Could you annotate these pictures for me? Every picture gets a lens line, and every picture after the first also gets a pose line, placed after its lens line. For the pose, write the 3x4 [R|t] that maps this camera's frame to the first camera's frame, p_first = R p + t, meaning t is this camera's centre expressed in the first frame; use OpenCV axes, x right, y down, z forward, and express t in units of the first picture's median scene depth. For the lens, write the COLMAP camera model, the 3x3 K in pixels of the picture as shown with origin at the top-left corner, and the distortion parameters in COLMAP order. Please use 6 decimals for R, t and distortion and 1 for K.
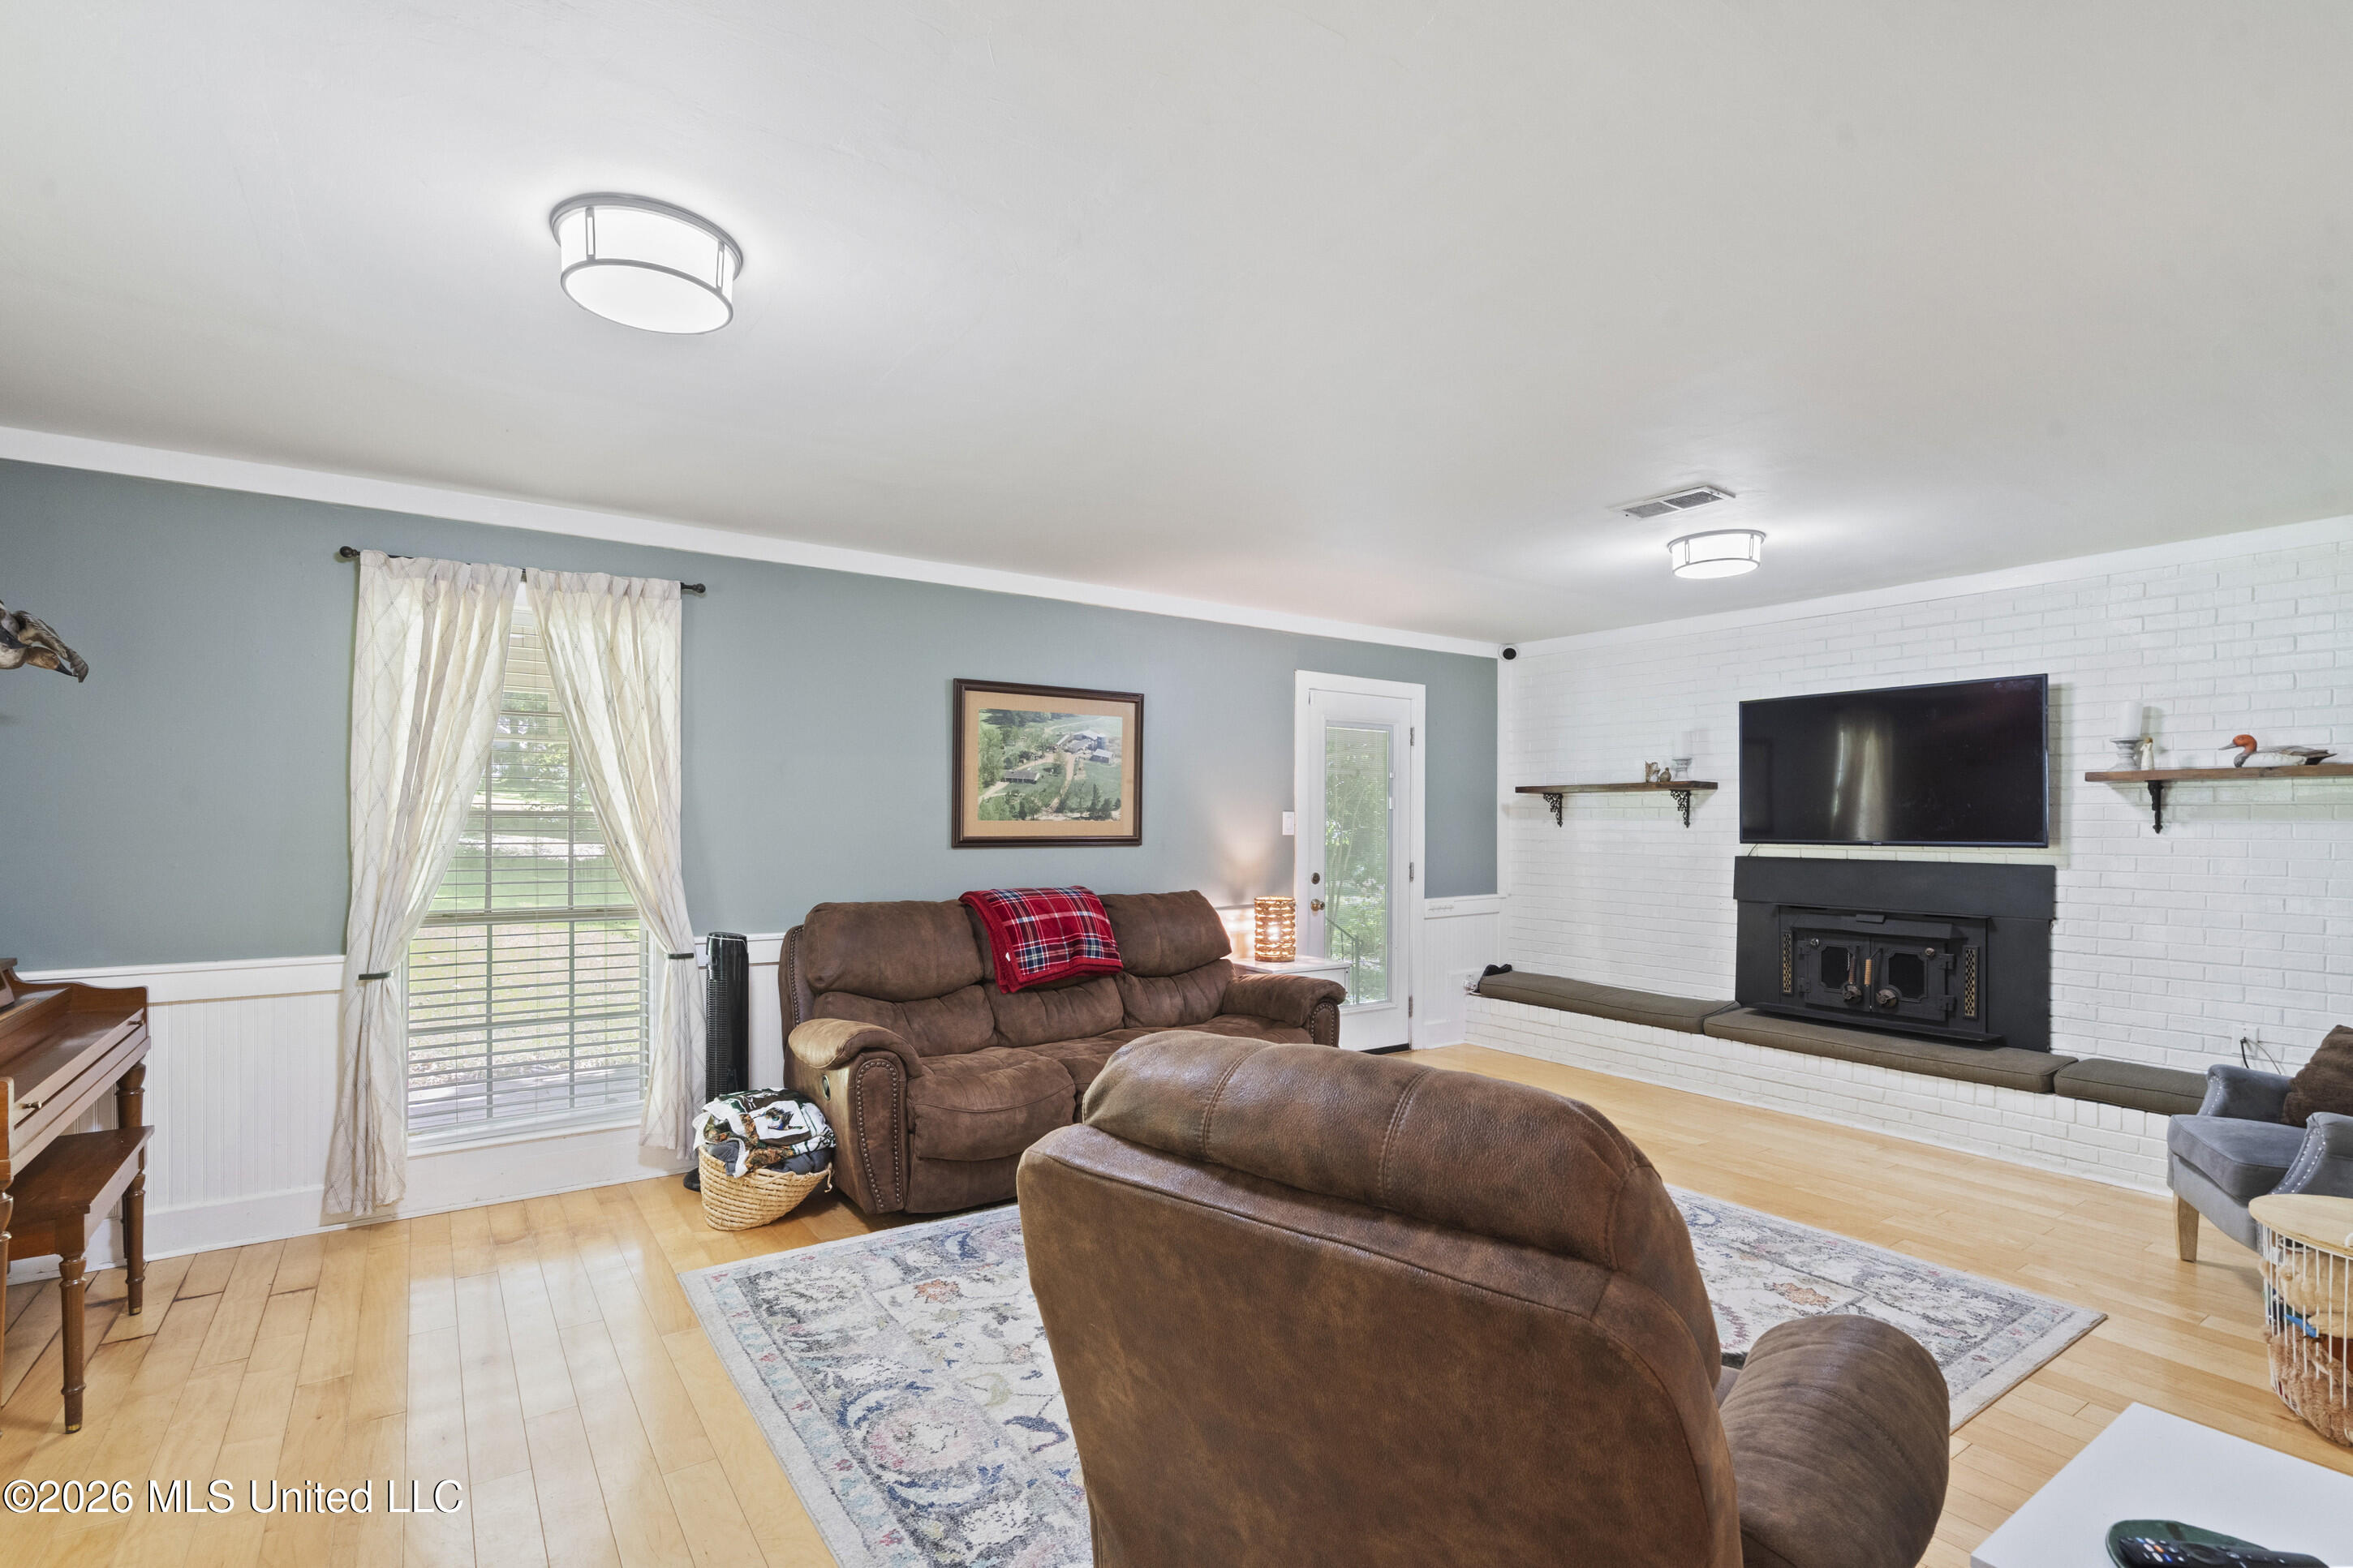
lens RADIAL K [[1077.8, 0, 1121.8], [0, 1077.8, 808.5], [0, 0, 1]] dist [-0.009848, 0.002933]
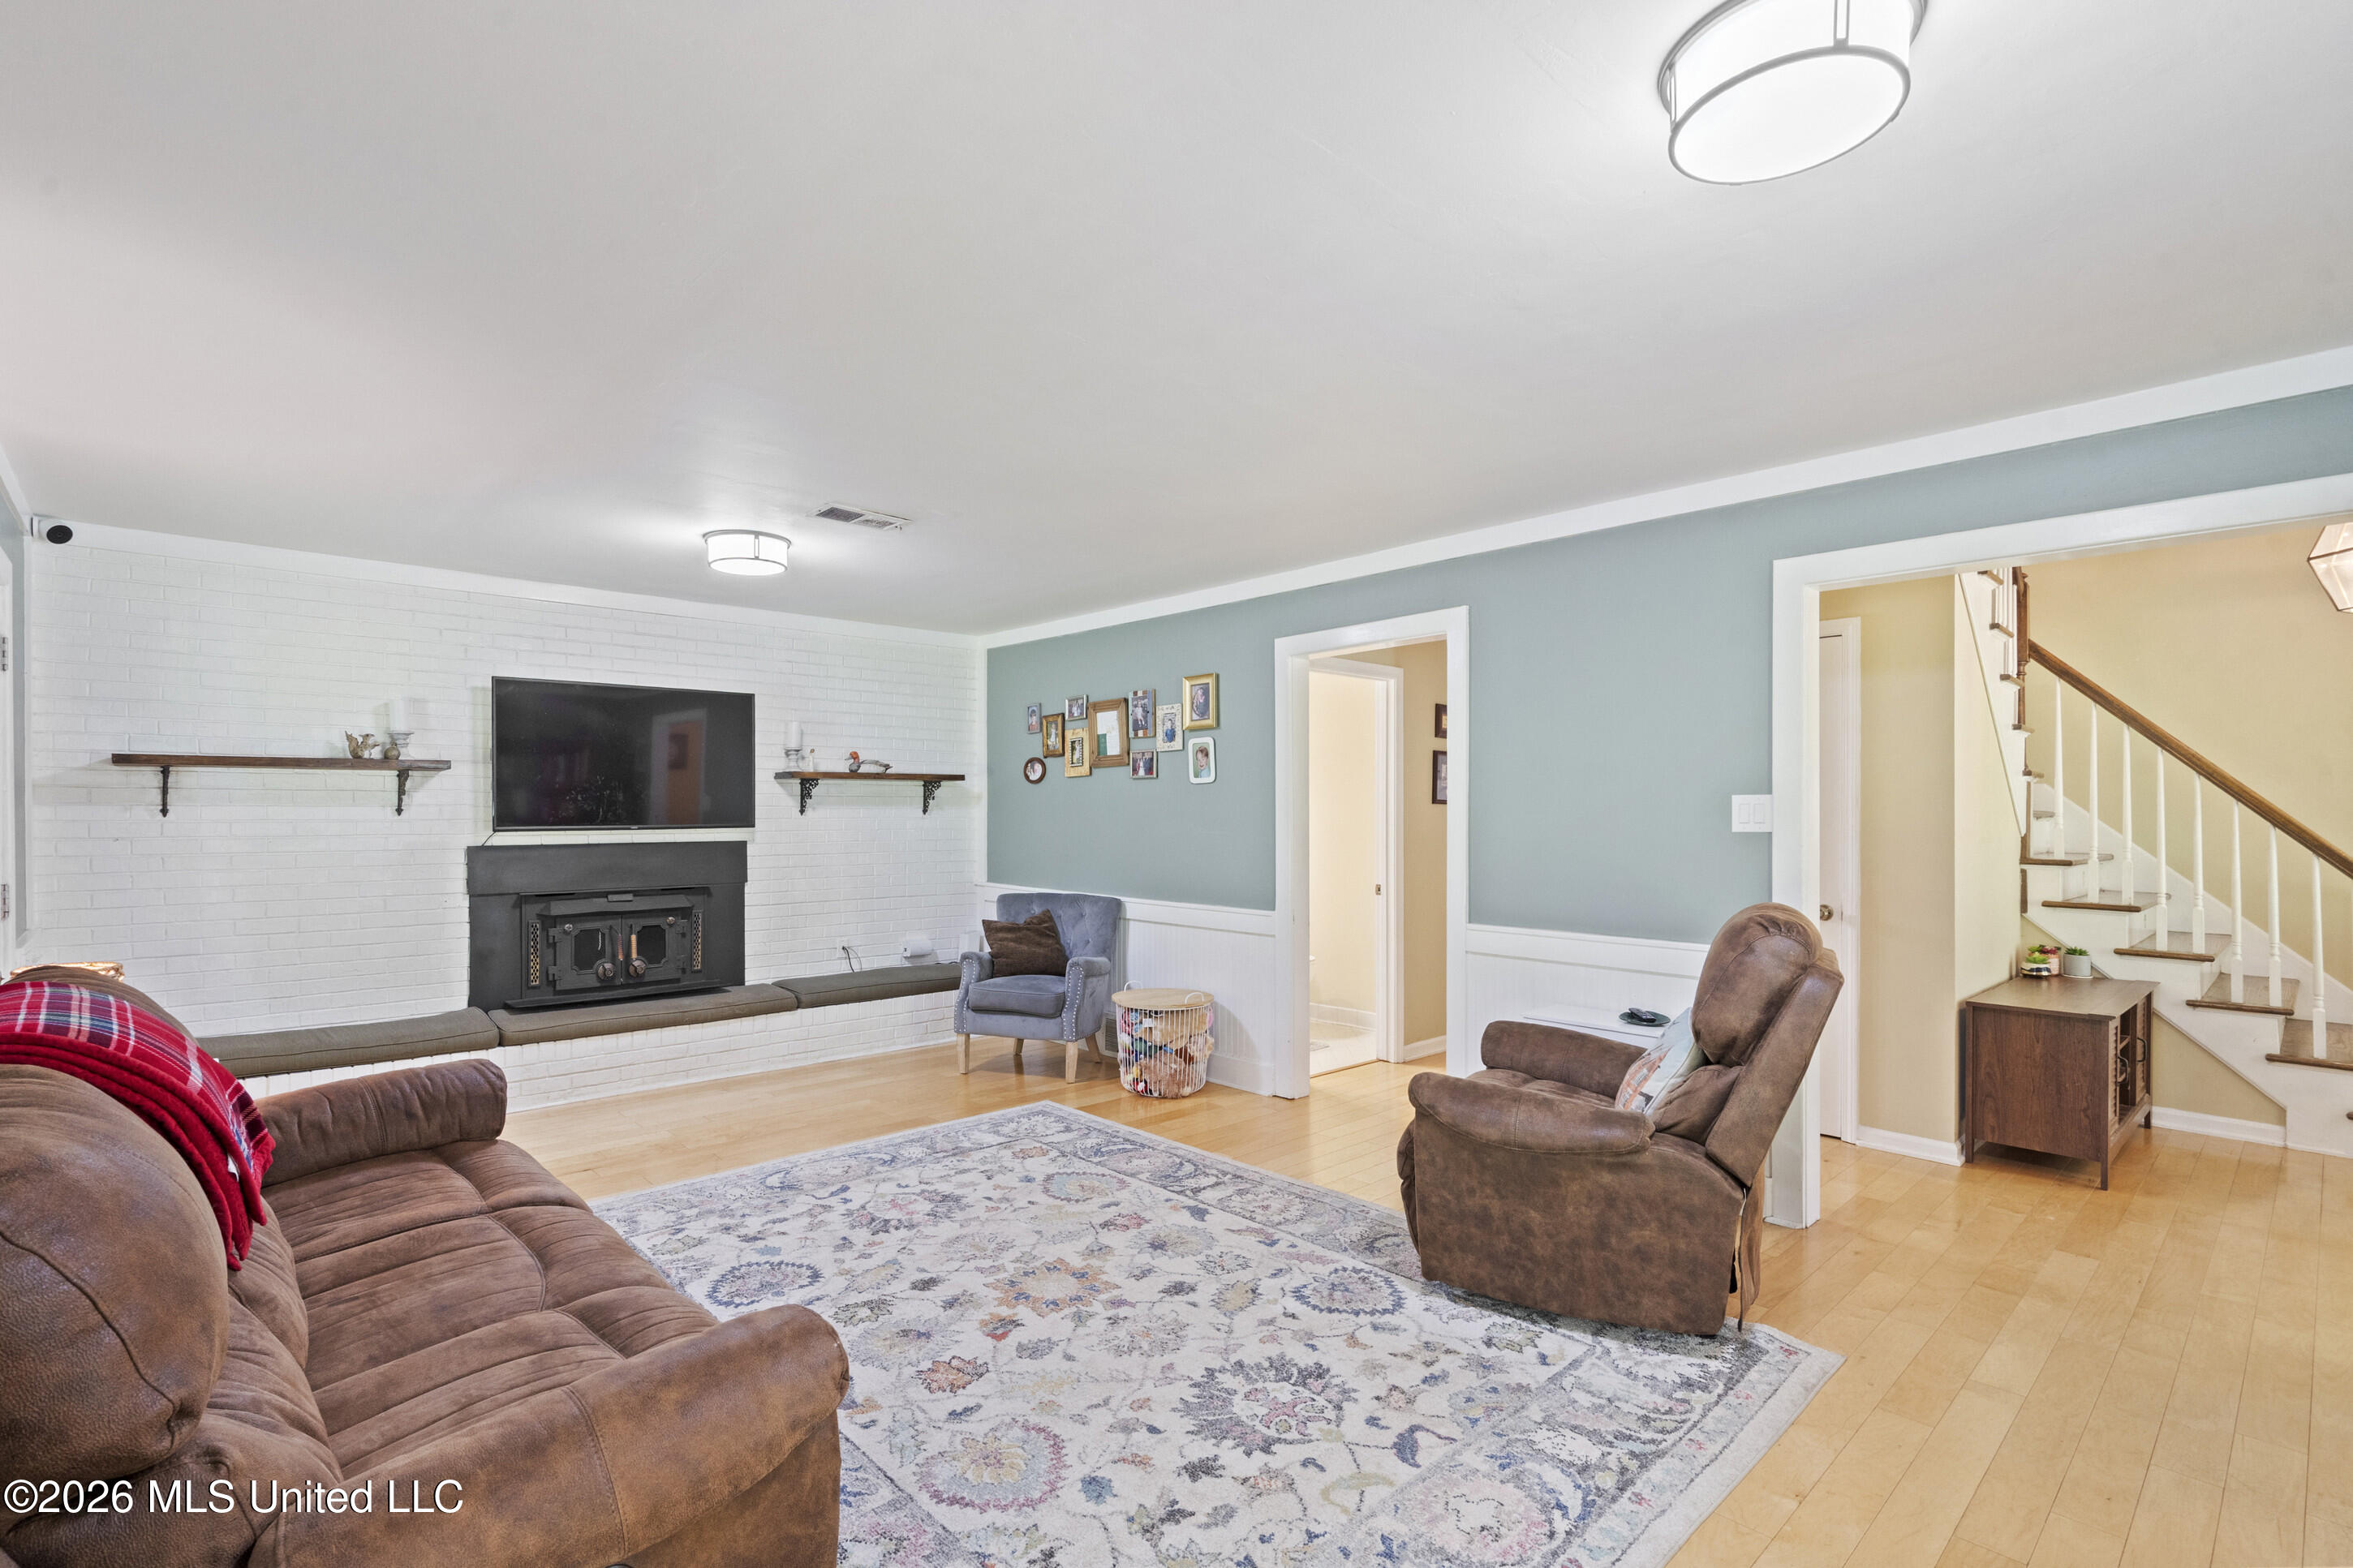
lens RADIAL K [[1077.8, 0, 1166.7], [0, 1077.8, 819.9], [0, 0, 1]] dist [-0.009848, 0.002933]
pose [[-0.160035, -0.014301, 0.987008, -0.534714], [-0.011915, 0.999850, 0.012555, 0.005380], [-0.987039, -0.009751, -0.160182, 0.750037]]
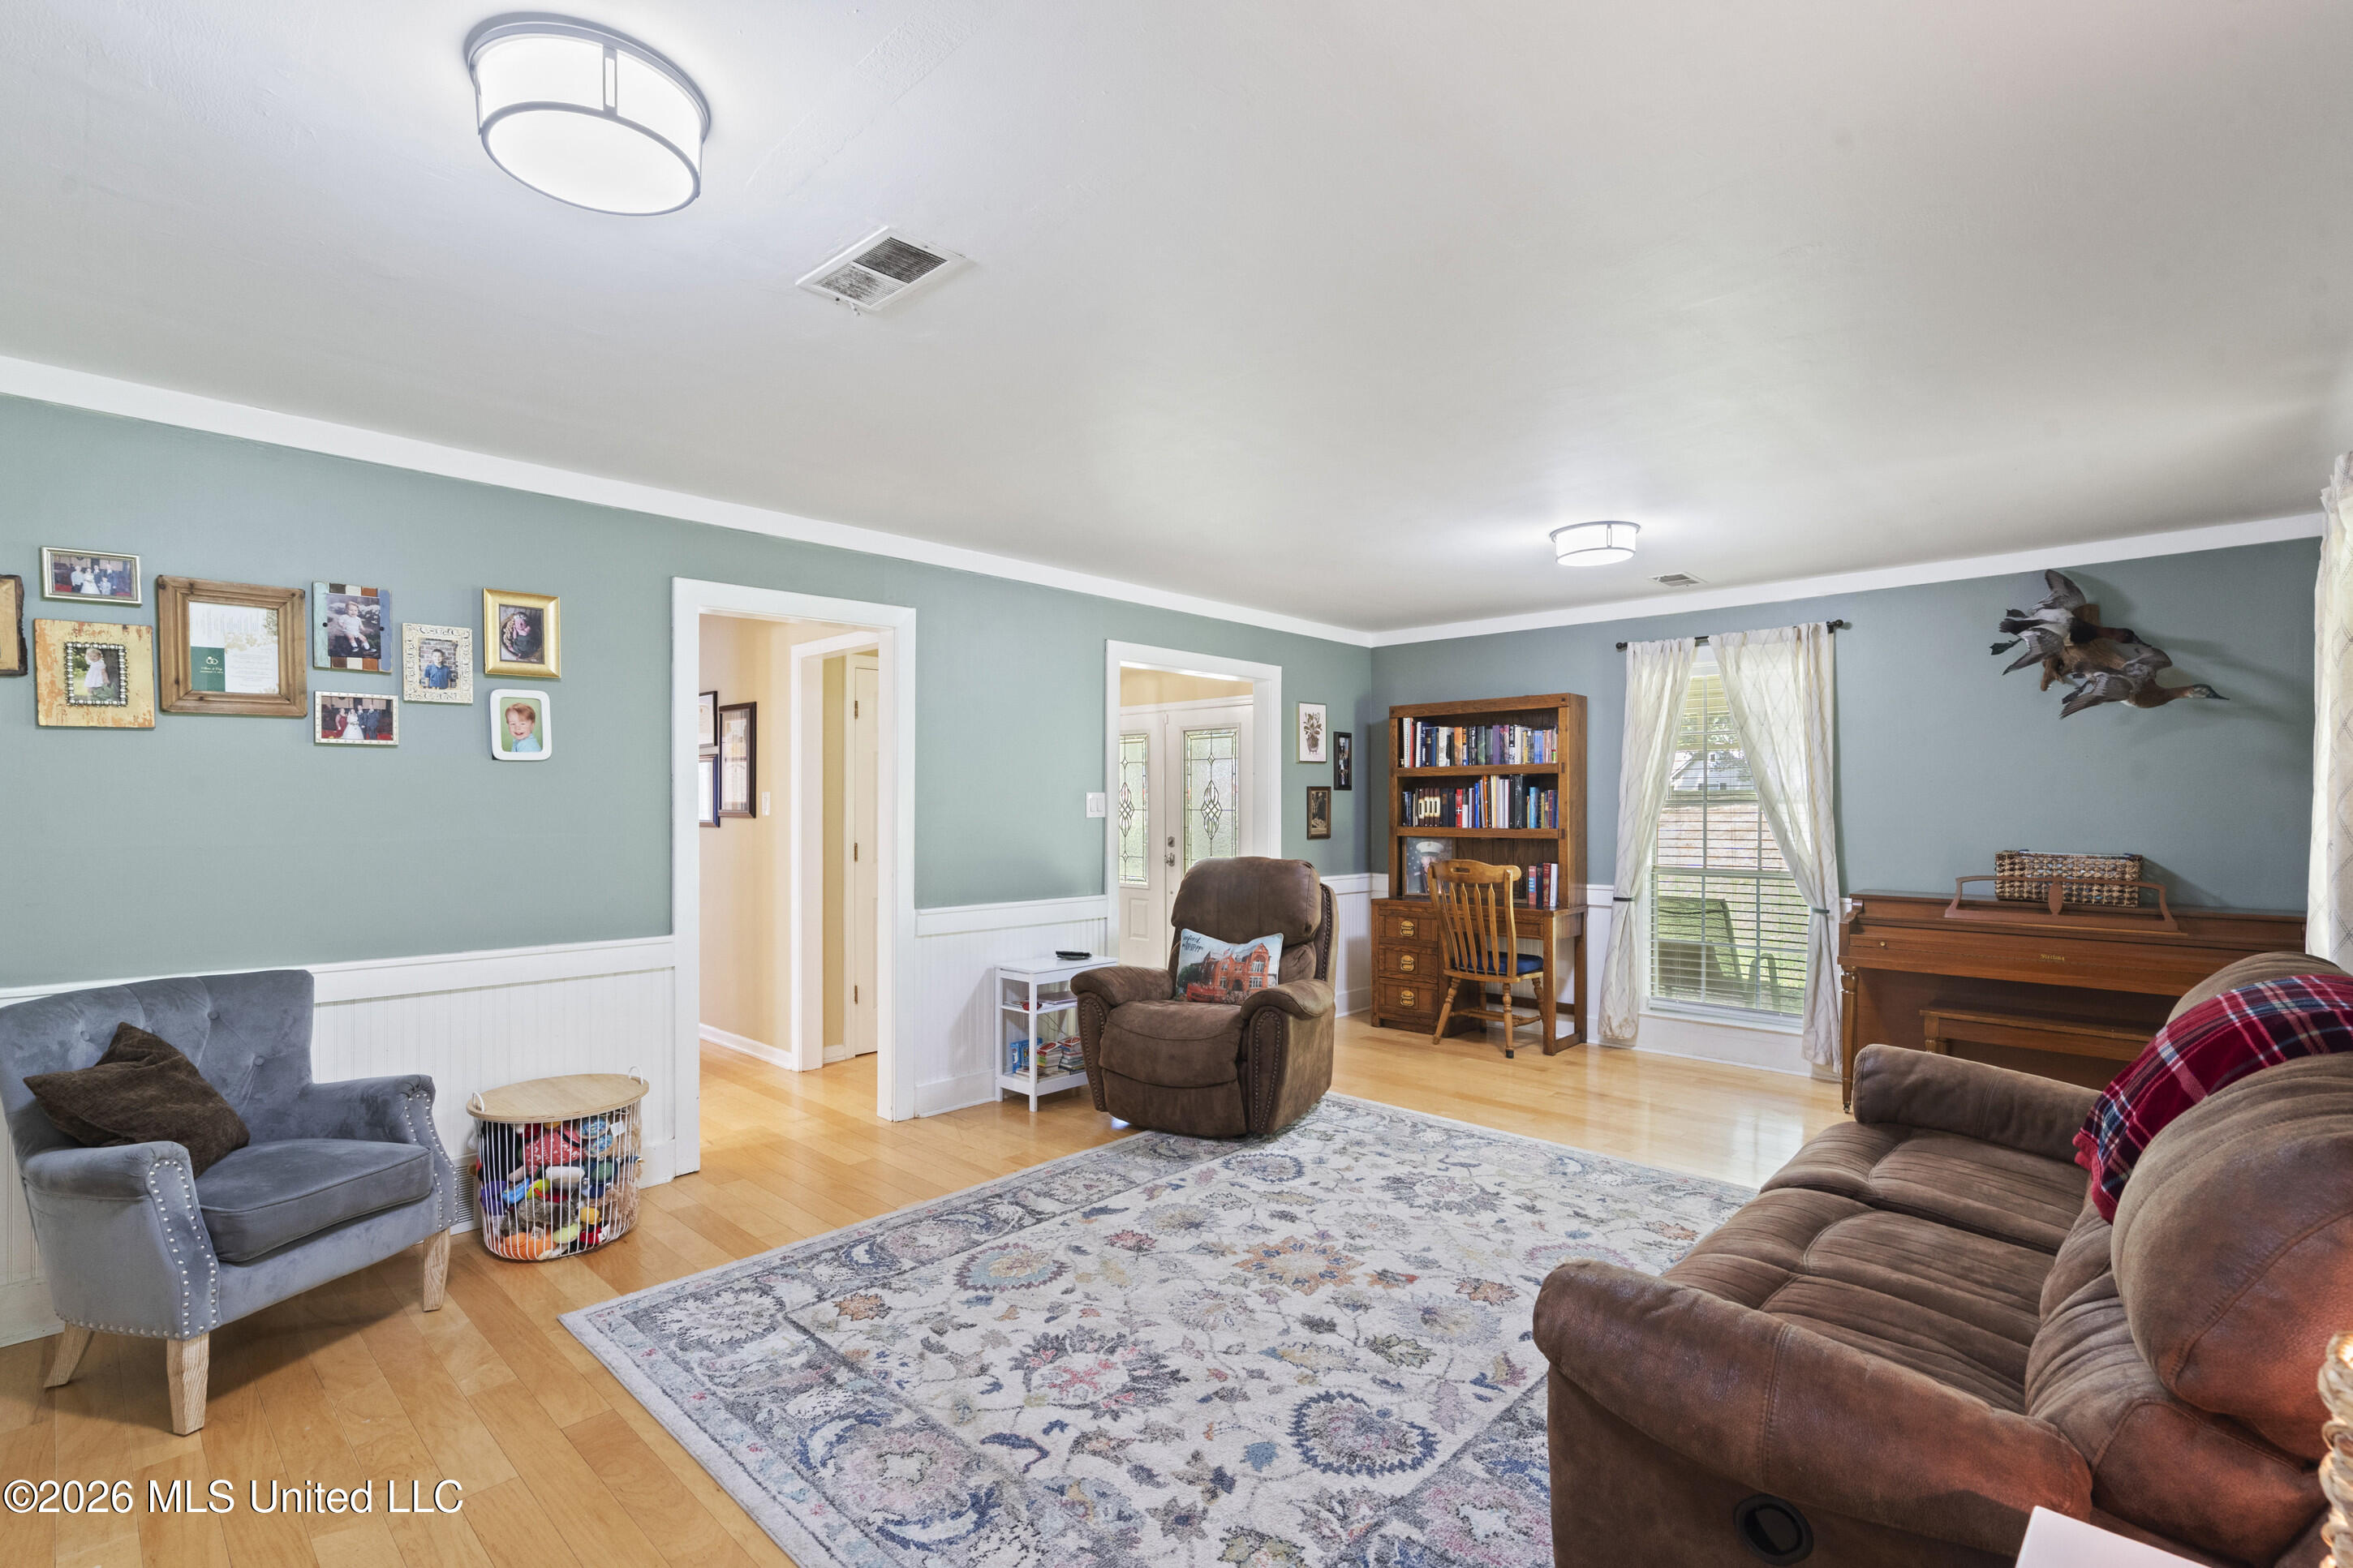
lens RADIAL K [[1077.8, 0, 1113.0], [0, 1077.8, 803.5], [0, 0, 1]] dist [-0.009848, 0.002933]
pose [[-0.982072, -0.006720, -0.188386, 0.424763], [-0.004378, 0.999908, -0.012848, 0.019342], [0.188455, -0.011793, -0.982011, 1.397742]]
